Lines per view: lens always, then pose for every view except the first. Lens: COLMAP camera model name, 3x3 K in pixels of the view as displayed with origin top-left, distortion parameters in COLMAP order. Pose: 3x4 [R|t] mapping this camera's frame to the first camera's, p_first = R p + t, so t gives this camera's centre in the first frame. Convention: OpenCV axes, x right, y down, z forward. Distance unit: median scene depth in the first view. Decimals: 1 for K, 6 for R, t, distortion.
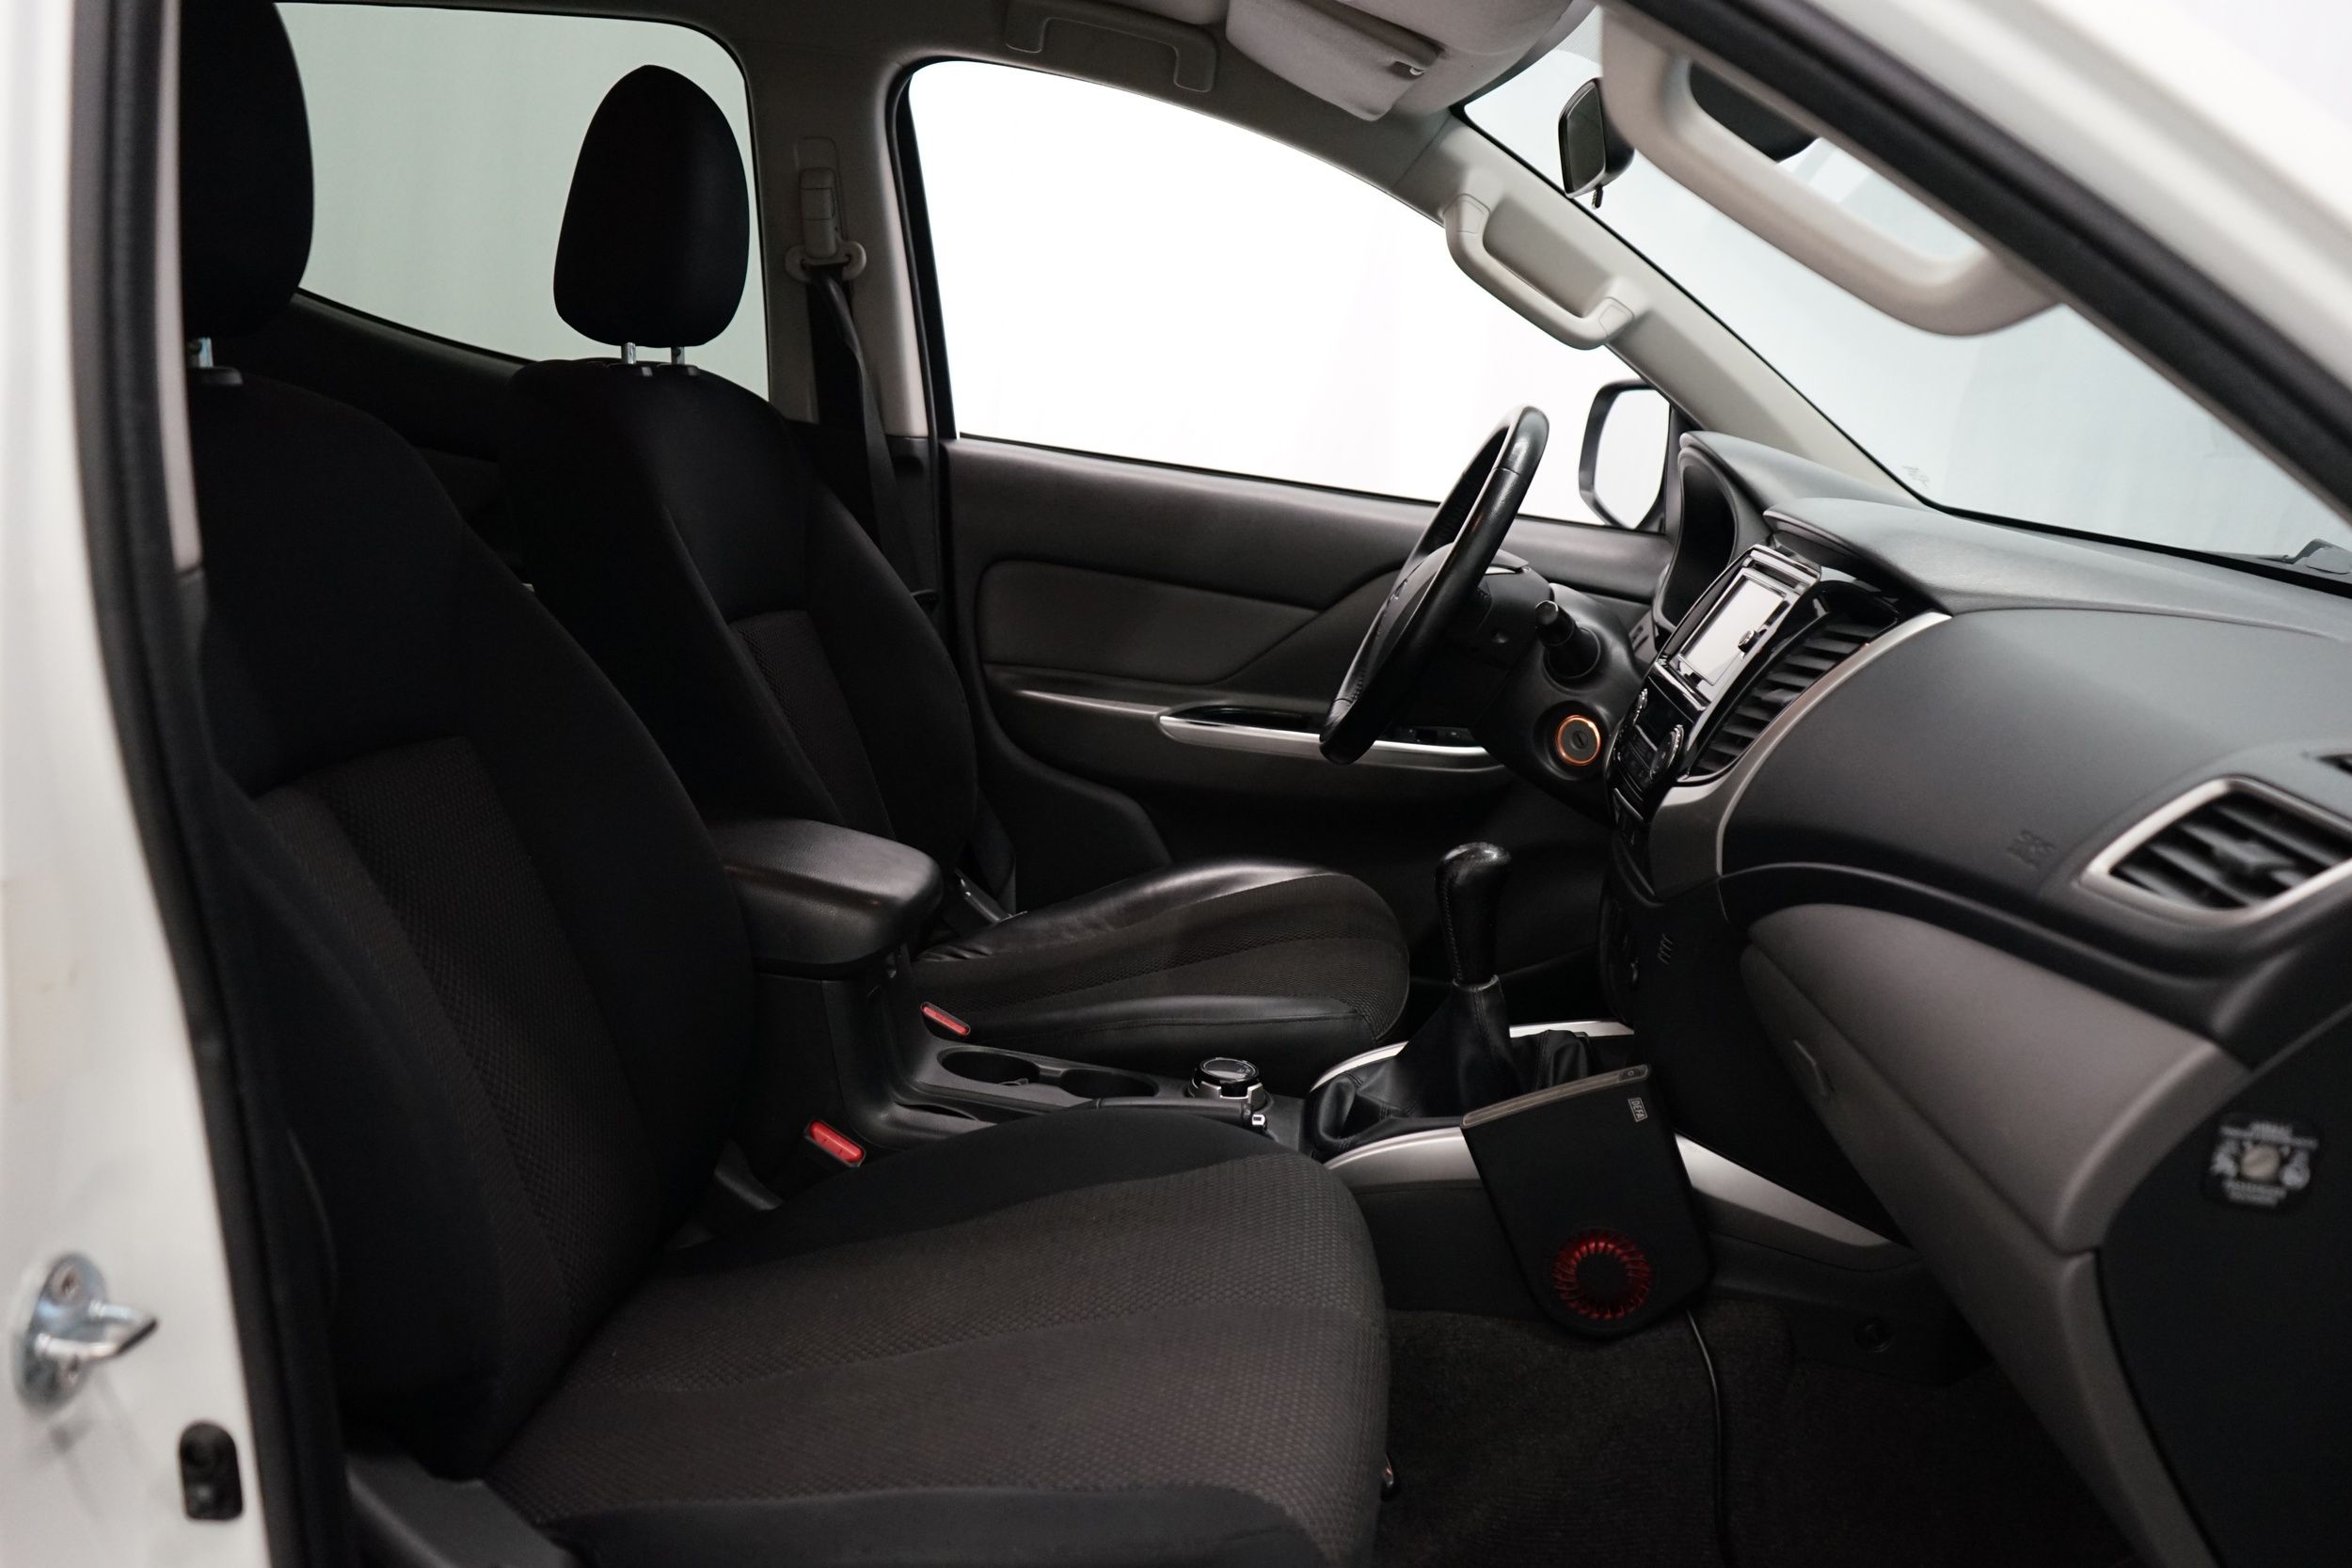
lens RADIAL K [[2021.2, 0, 1167.4], [0, 2021.2, 780.9], [0, 0, 1]] dist [0.015813, -0.008645]
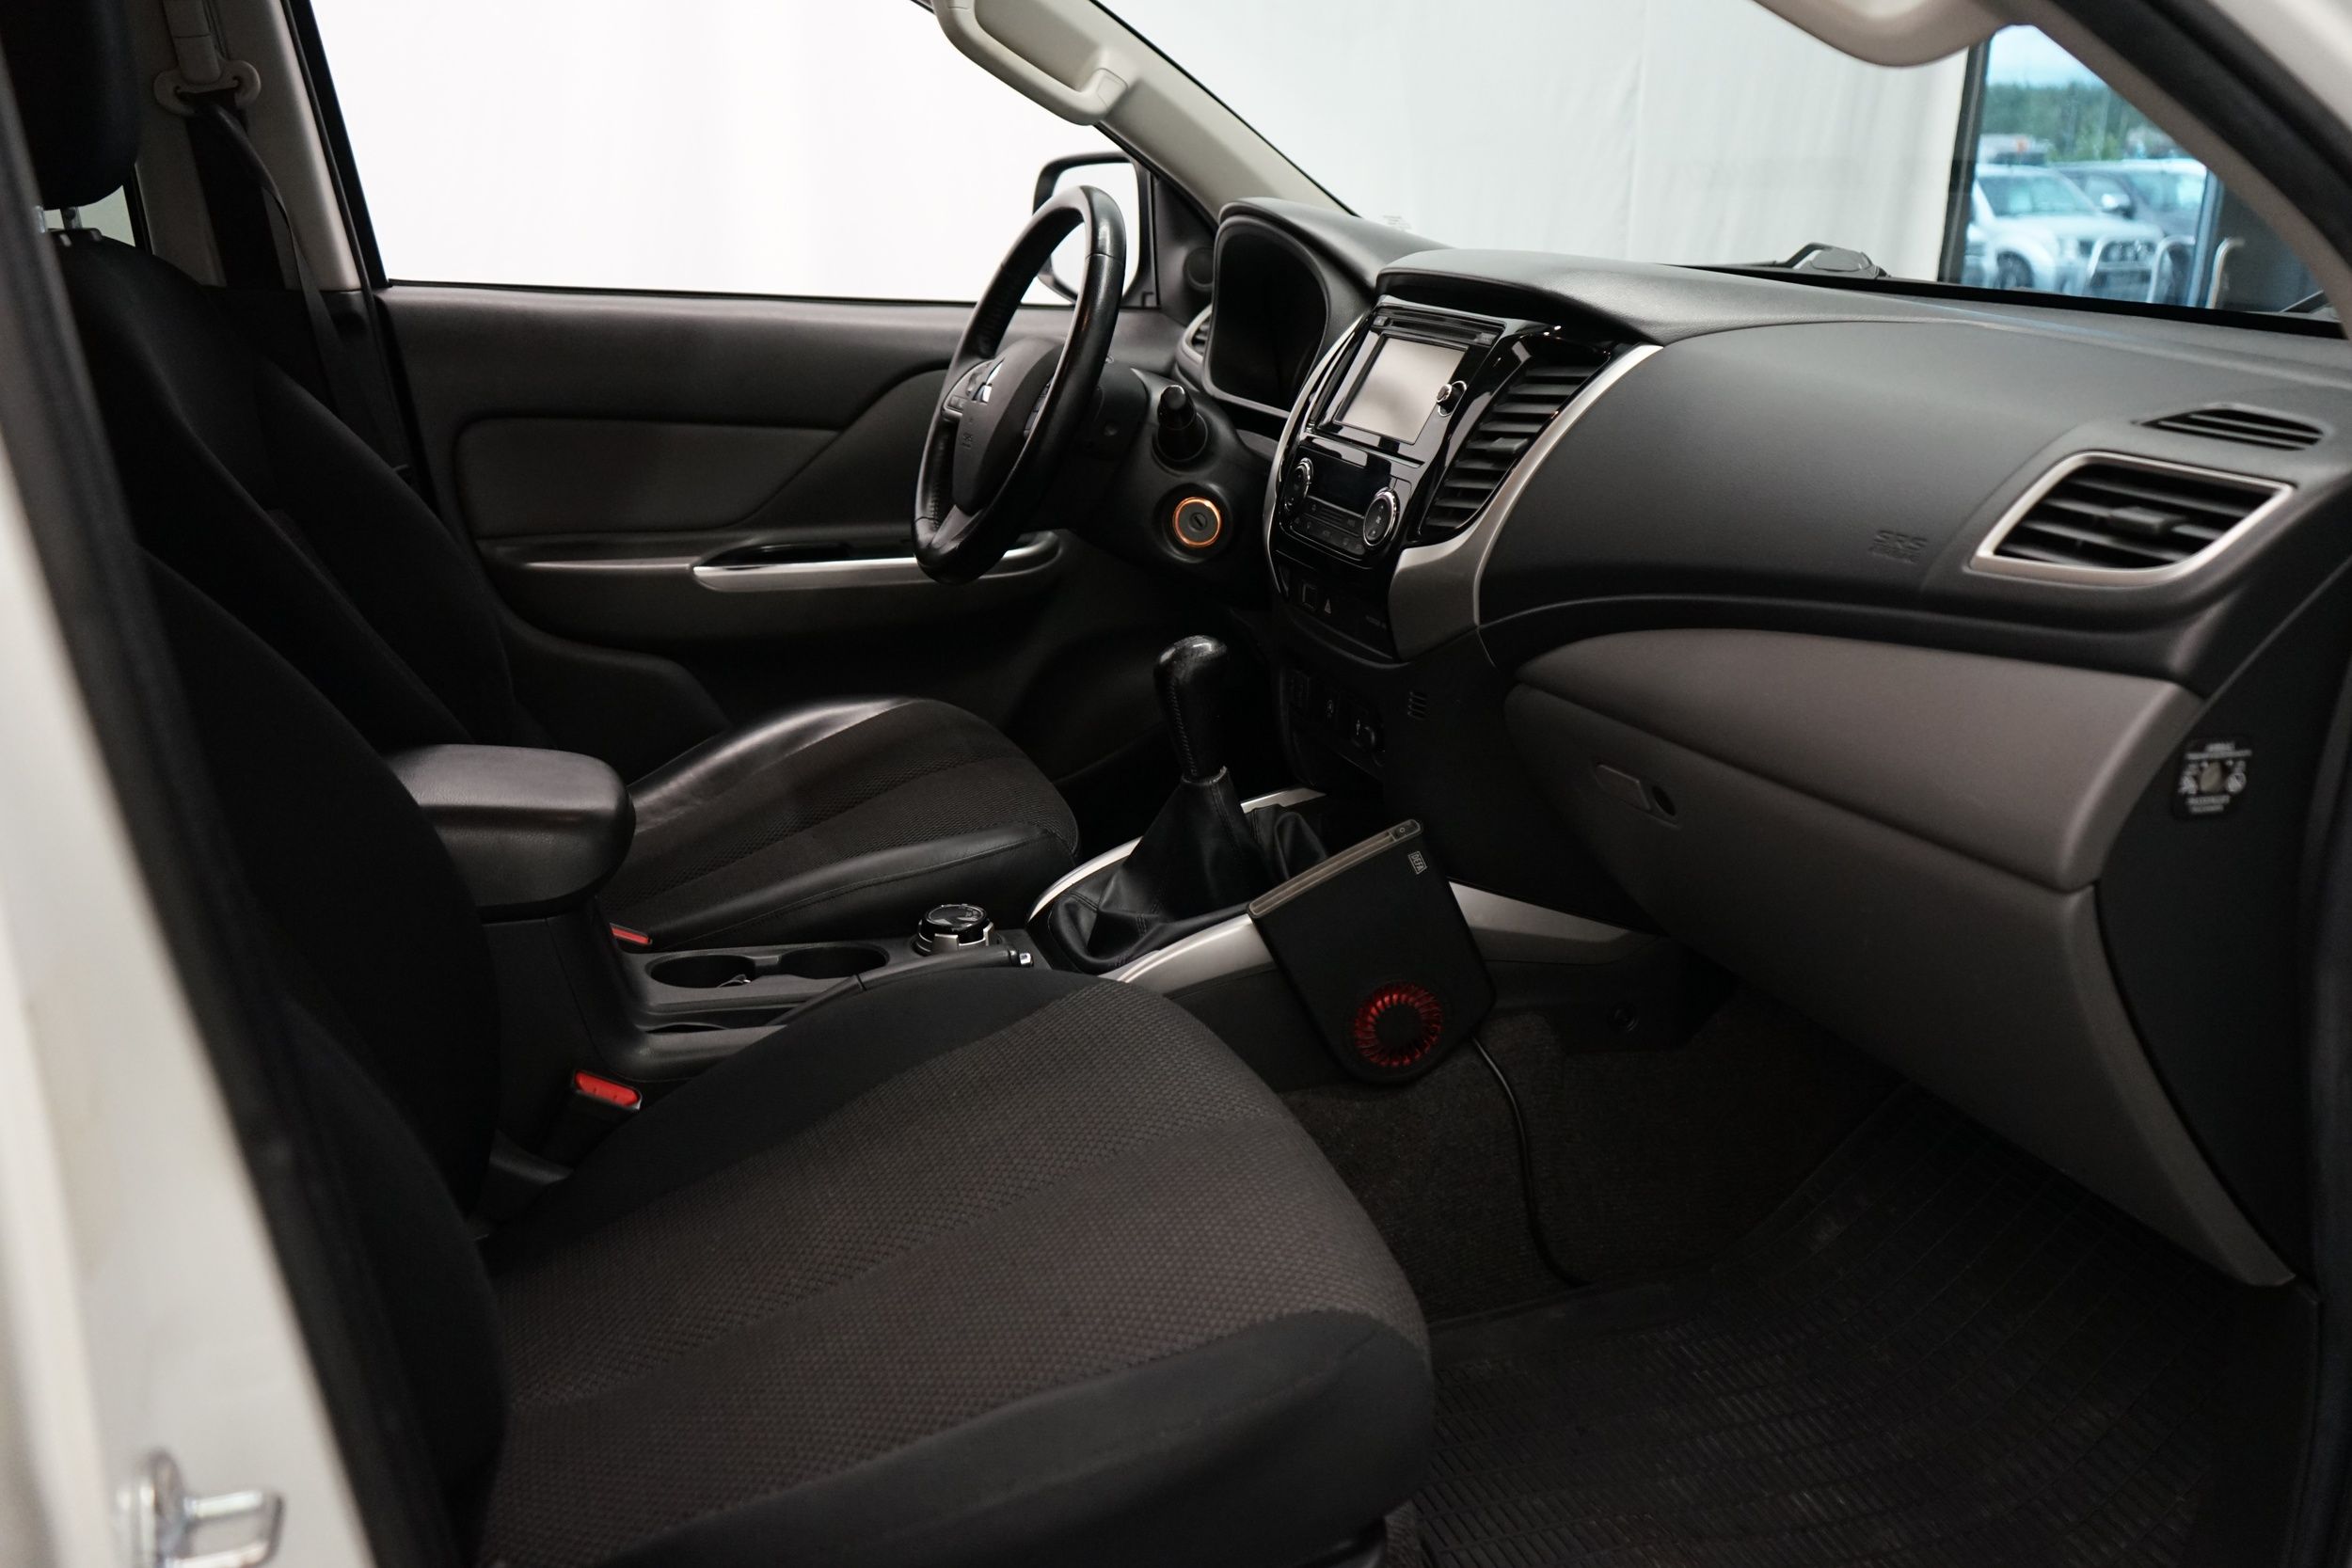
lens RADIAL K [[2021.2, 0, 1167.4], [0, 2021.2, 780.9], [0, 0, 1]] dist [0.015813, -0.008645]
pose [[0.910070, -0.196779, 0.364761, -0.228467], [0.160084, 0.978694, 0.128574, -0.029167], [-0.382290, -0.058619, 0.922181, 0.084352]]
